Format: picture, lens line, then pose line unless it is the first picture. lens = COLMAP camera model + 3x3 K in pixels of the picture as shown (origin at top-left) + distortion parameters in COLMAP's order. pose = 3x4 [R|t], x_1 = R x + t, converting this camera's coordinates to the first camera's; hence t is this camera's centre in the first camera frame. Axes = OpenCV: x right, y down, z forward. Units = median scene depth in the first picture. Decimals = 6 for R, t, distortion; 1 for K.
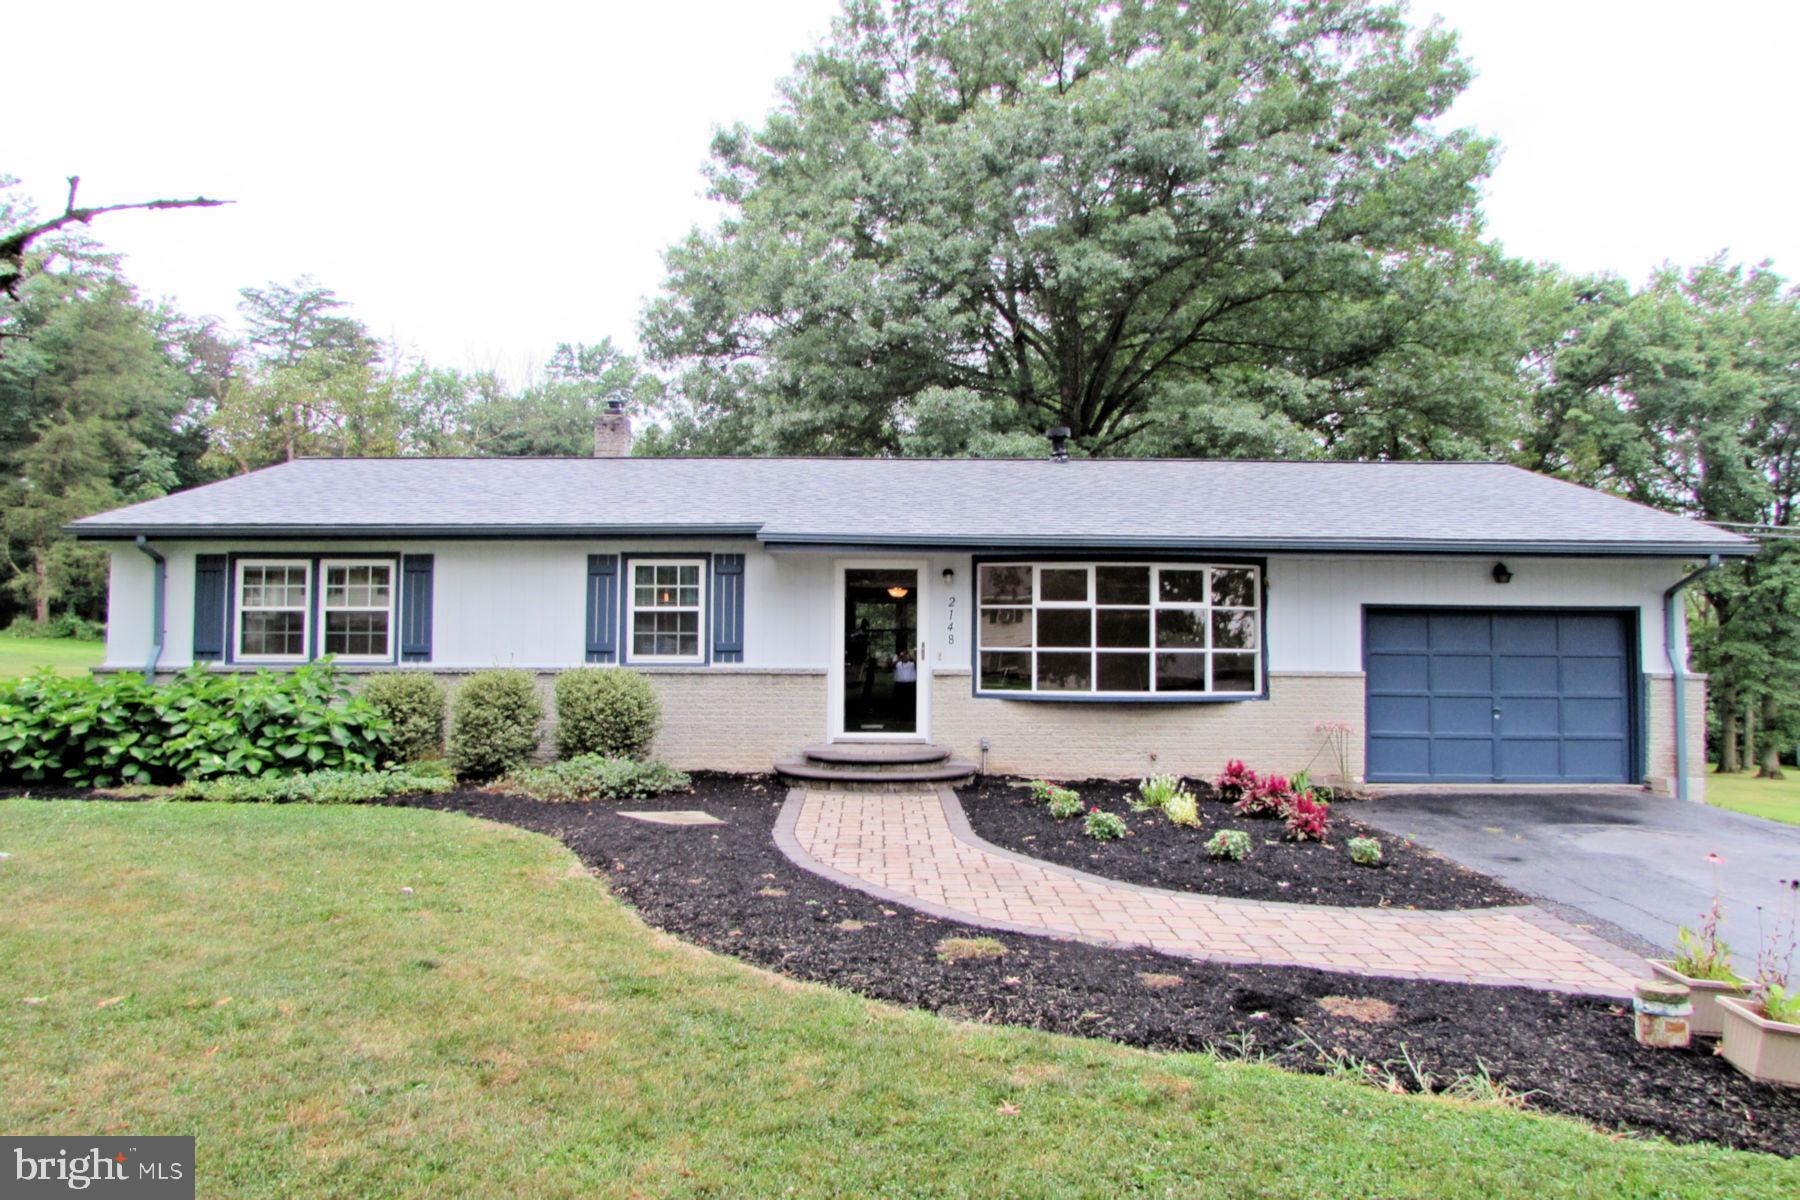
lens RADIAL K [[1313.1, 0, 895.9], [0, 1313.1, 575.8], [0, 0, 1]] dist [0.005640, 0.002900]
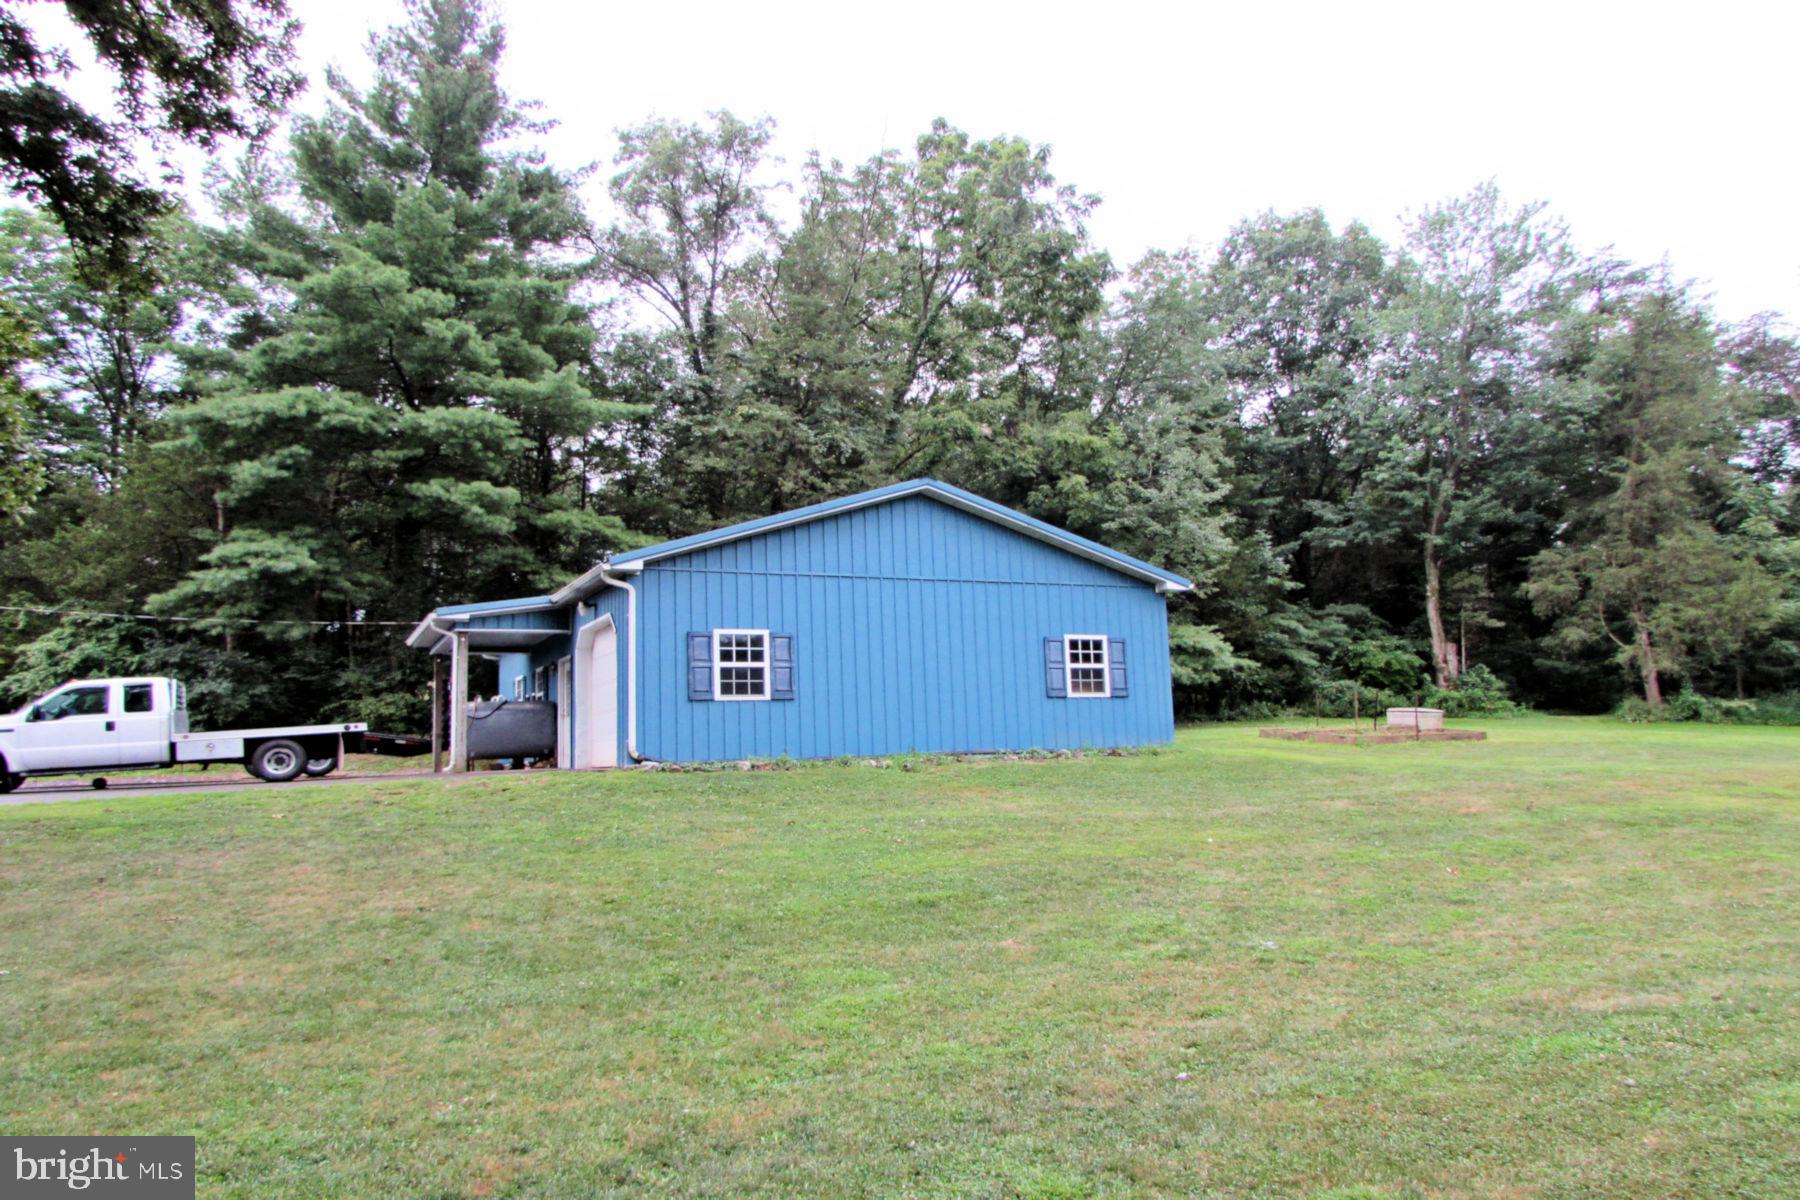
lens RADIAL K [[1315.2, 0, 899.5], [0, 1315.2, 535.4], [0, 0, 1]] dist [-0.004038, 0.000316]
pose [[0.508252, -0.162402, -0.845758, -0.784448], [0.085524, 0.986722, -0.138075, 0.021808], [0.856952, -0.002156, 0.515392, 0.759780]]
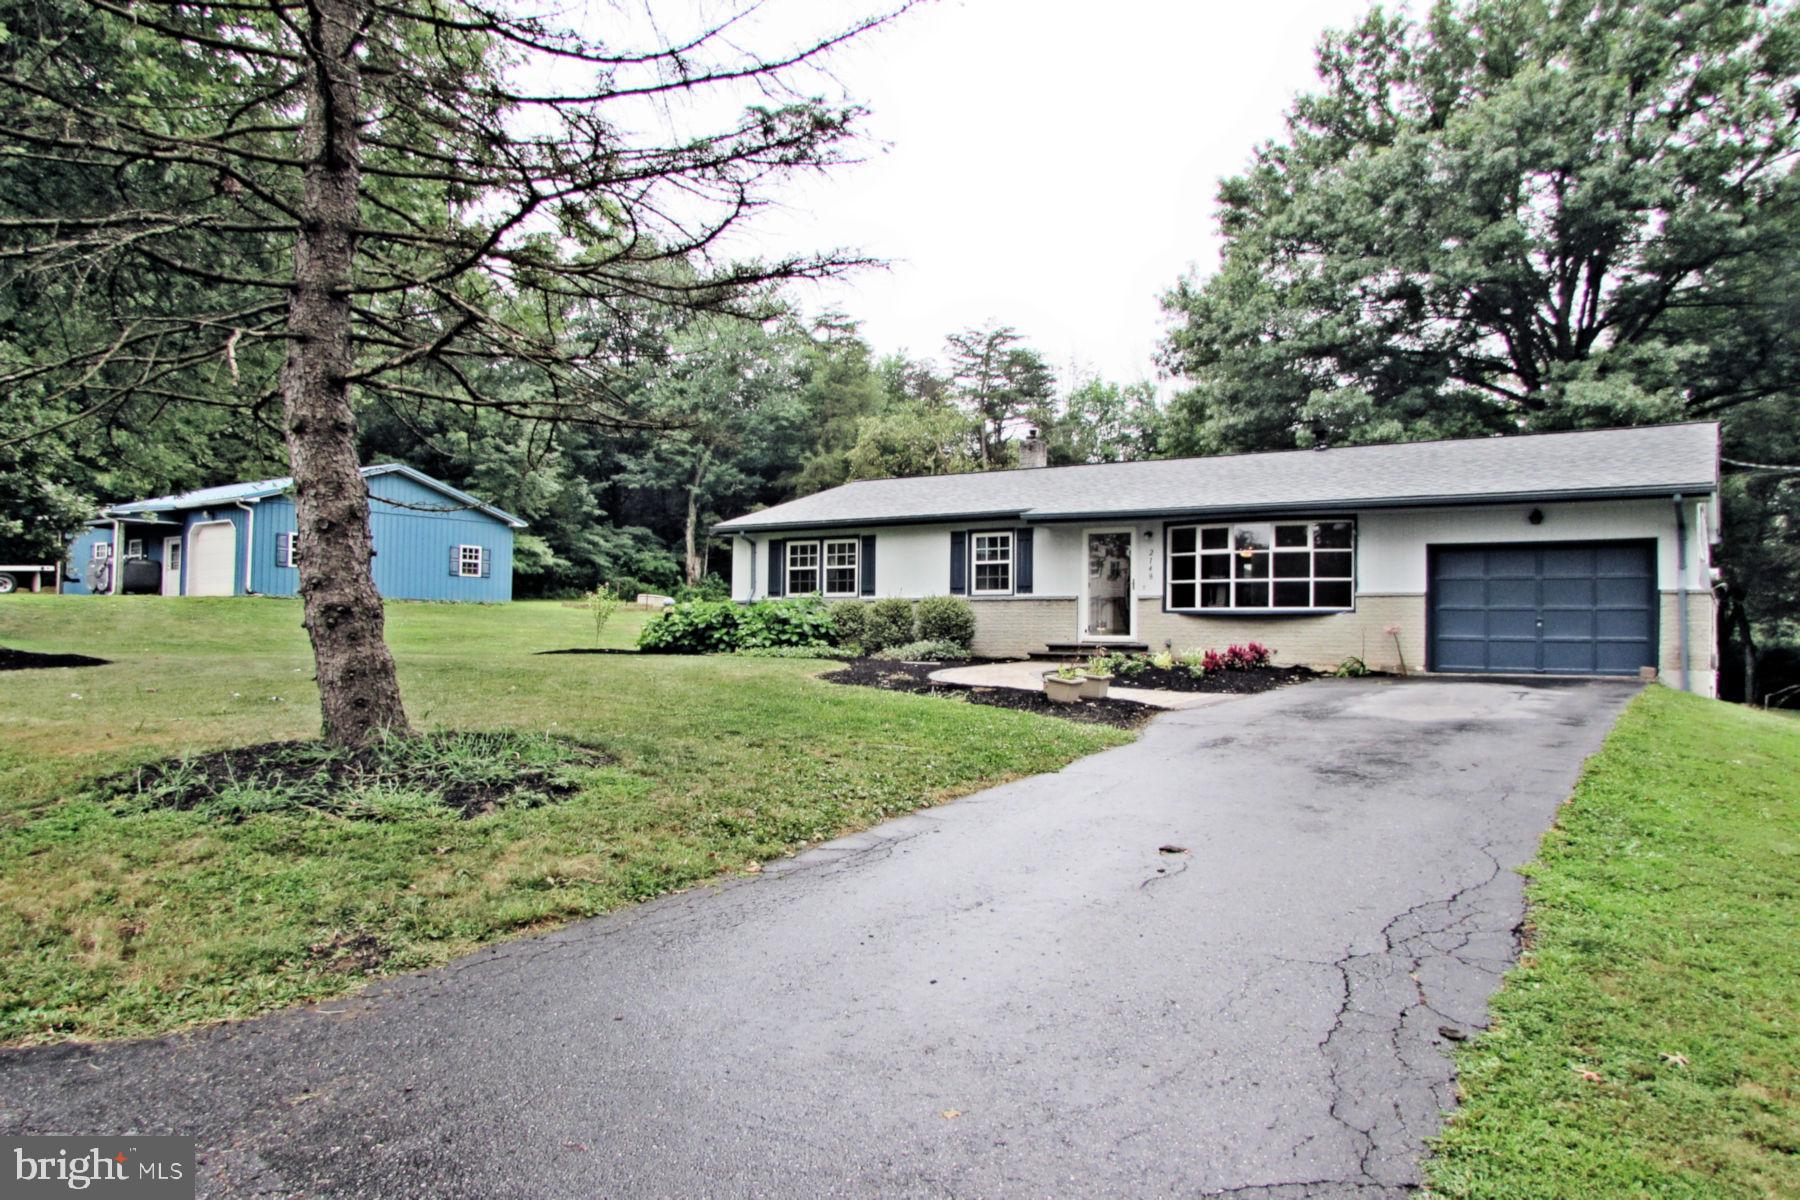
lens RADIAL K [[1315.2, 0, 899.5], [0, 1315.2, 535.4], [0, 0, 1]] dist [-0.004038, 0.000316]
pose [[0.855265, -0.037508, -0.516832, 0.592545], [0.026212, 0.999232, -0.029141, 0.036802], [0.517528, 0.011377, 0.855591, -0.498565]]
